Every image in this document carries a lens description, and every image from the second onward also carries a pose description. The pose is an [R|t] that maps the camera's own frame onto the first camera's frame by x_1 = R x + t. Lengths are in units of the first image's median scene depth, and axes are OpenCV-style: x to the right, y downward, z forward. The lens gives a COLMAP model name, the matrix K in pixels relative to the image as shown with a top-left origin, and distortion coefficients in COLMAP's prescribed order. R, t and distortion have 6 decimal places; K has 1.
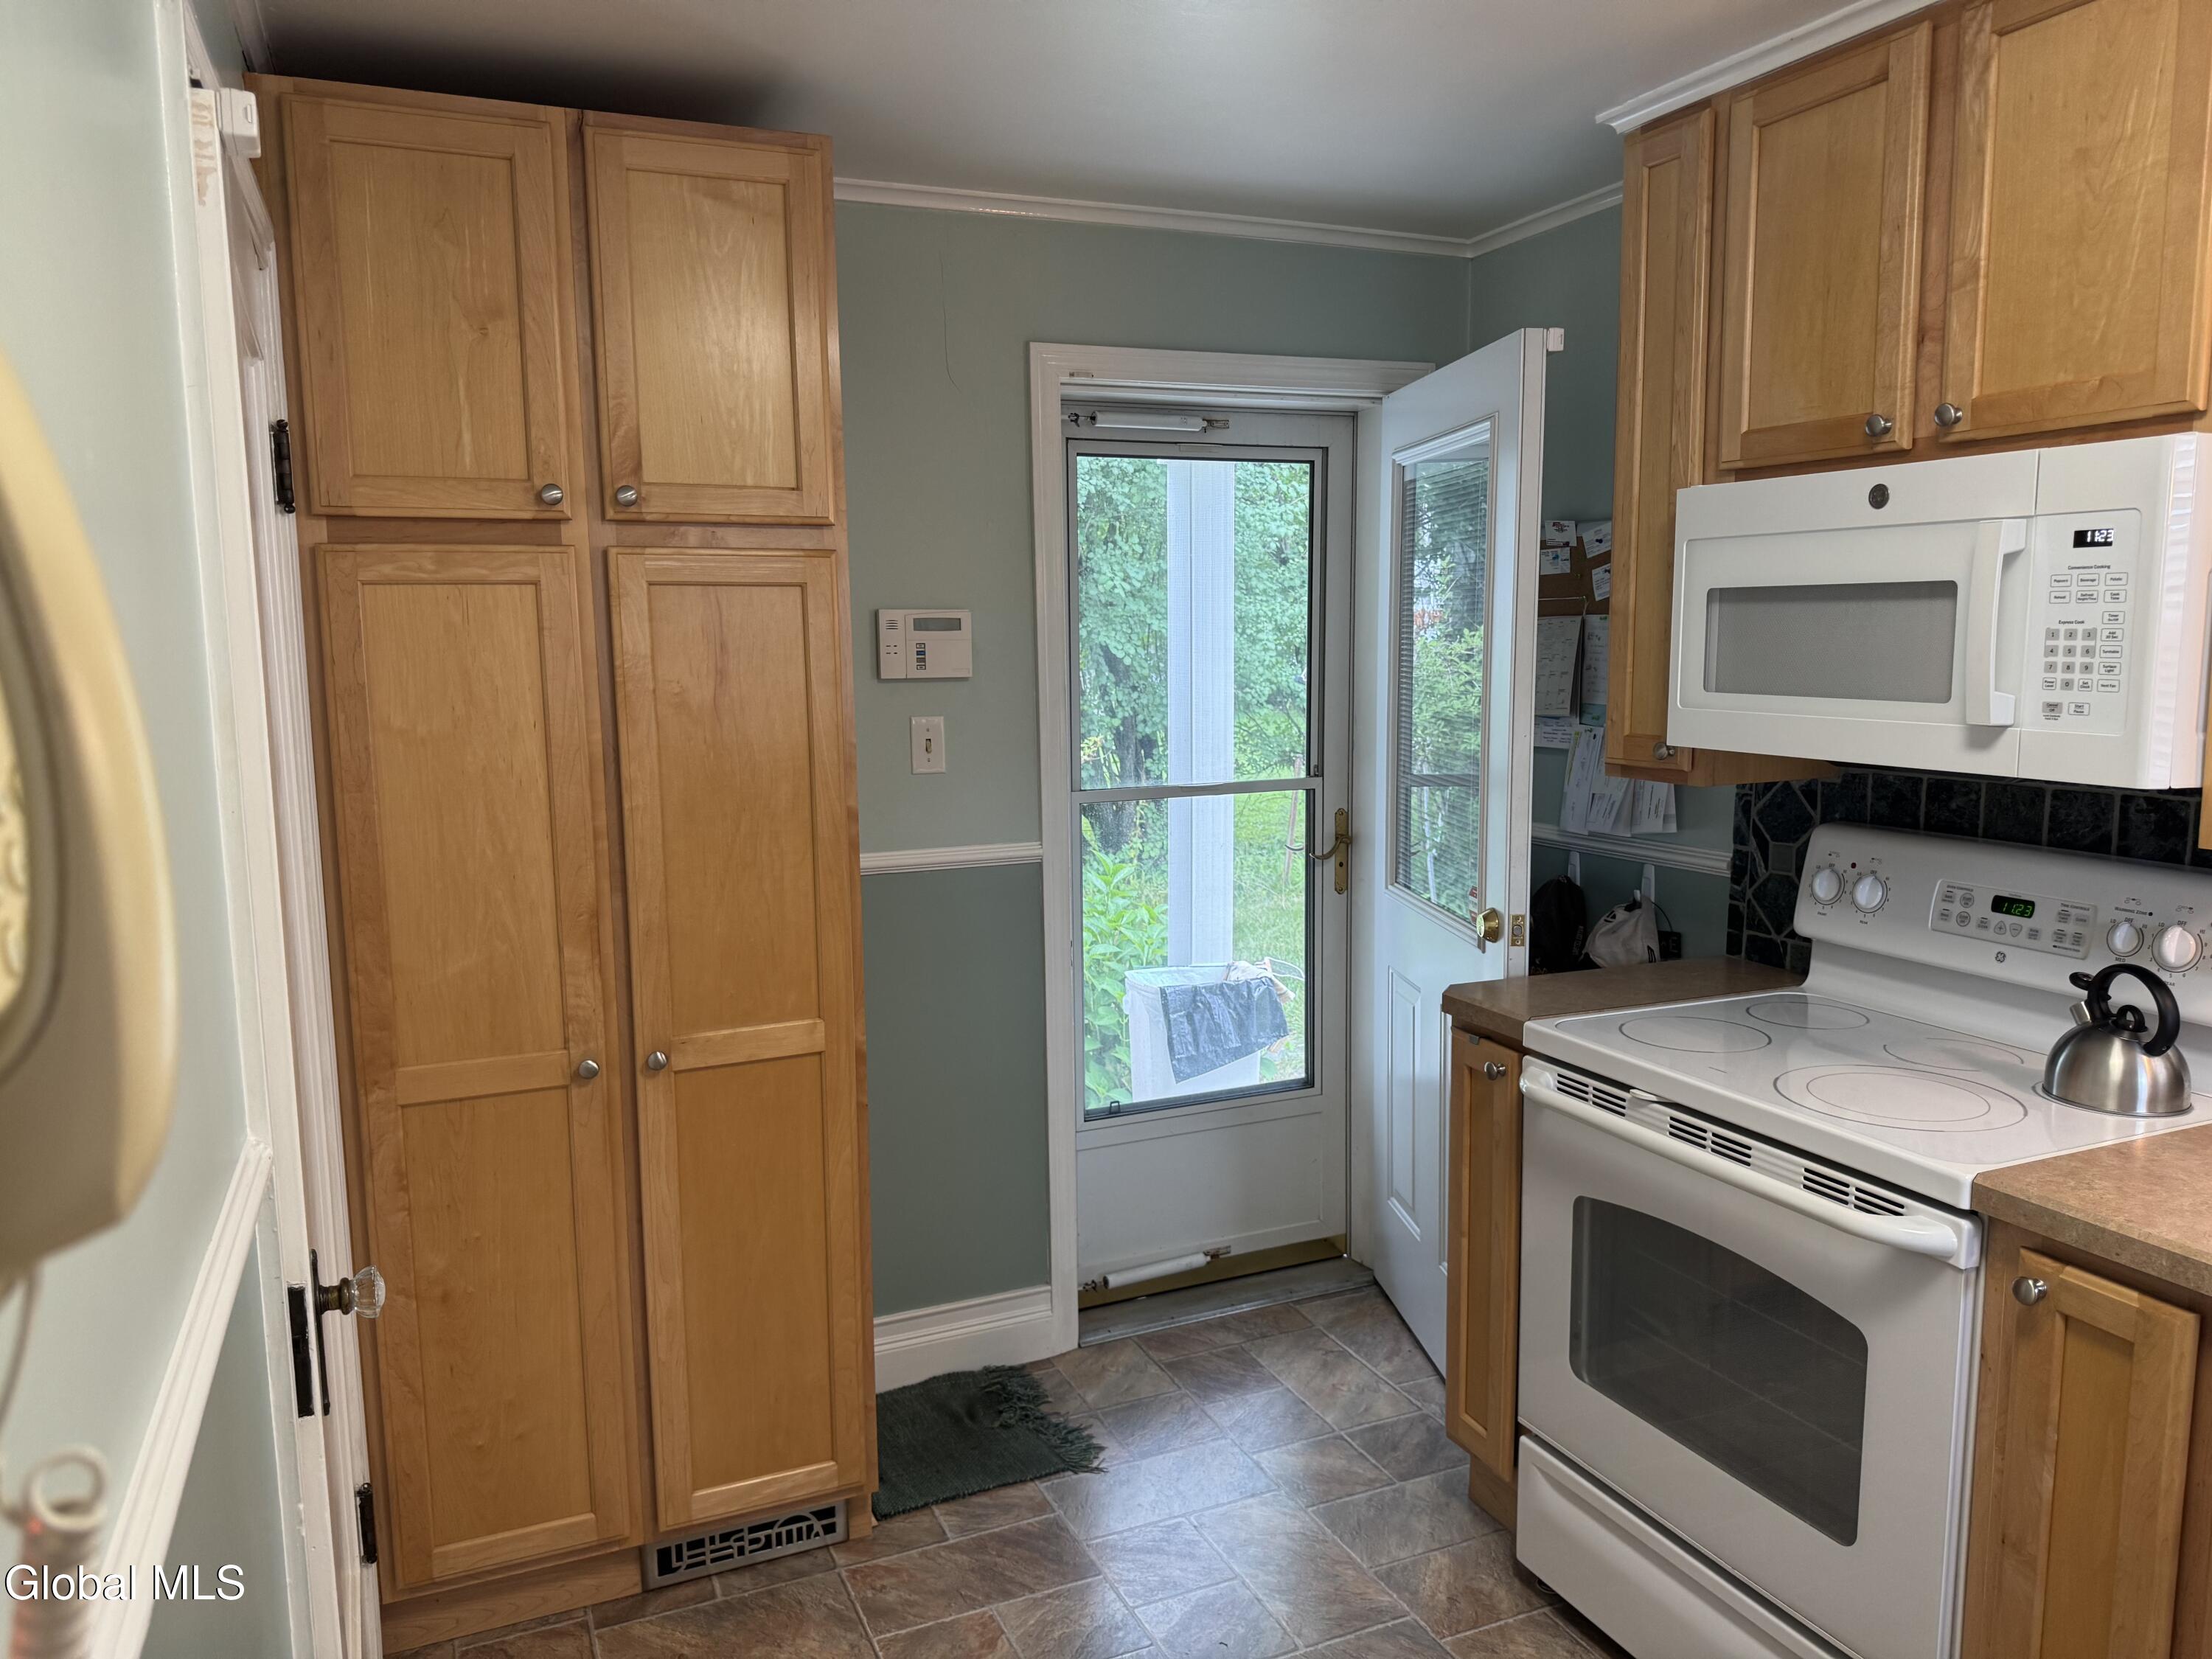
lens RADIAL K [[1571.5, 0, 1099.7], [0, 1571.5, 834.5], [0, 0, 1]] dist [0.031072, -0.039790]
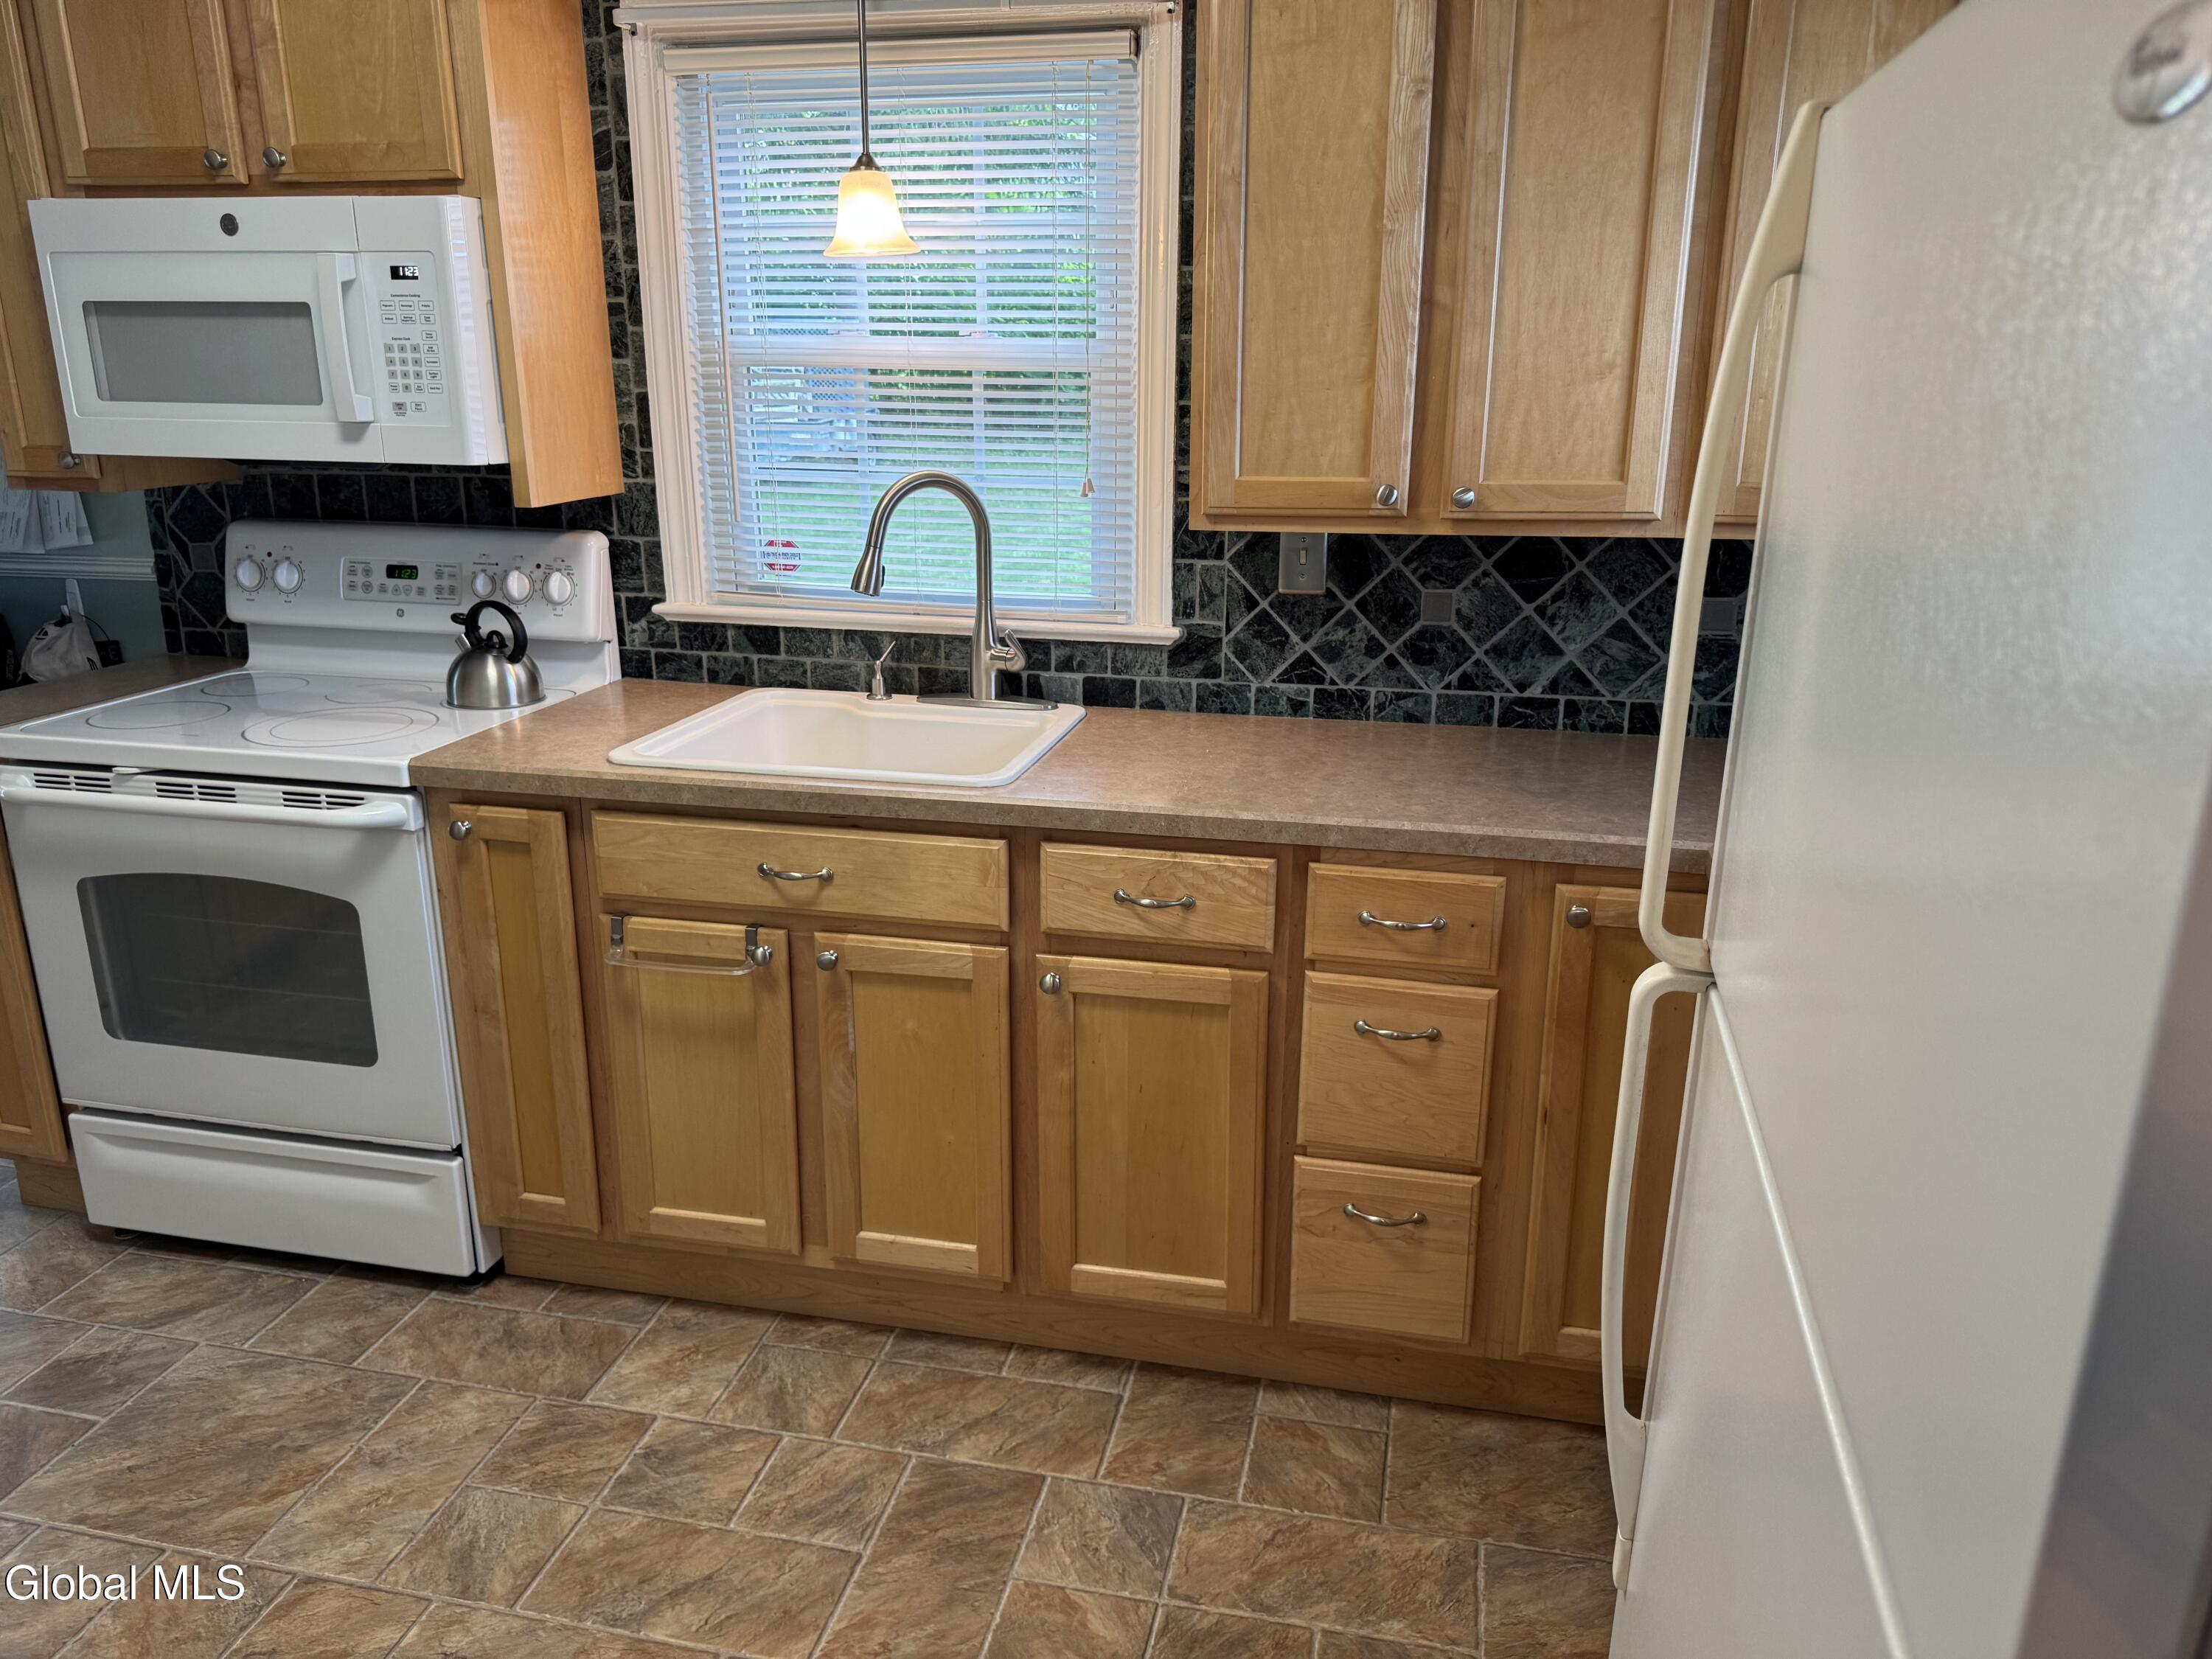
lens RADIAL K [[1571.5, 0, 1099.7], [0, 1571.5, 834.5], [0, 0, 1]] dist [0.031072, -0.039790]
pose [[0.590849, -0.222185, 0.775585, -0.133118], [0.092125, 0.973623, 0.208736, 0.040540], [-0.801505, -0.051880, 0.595733, -0.235651]]
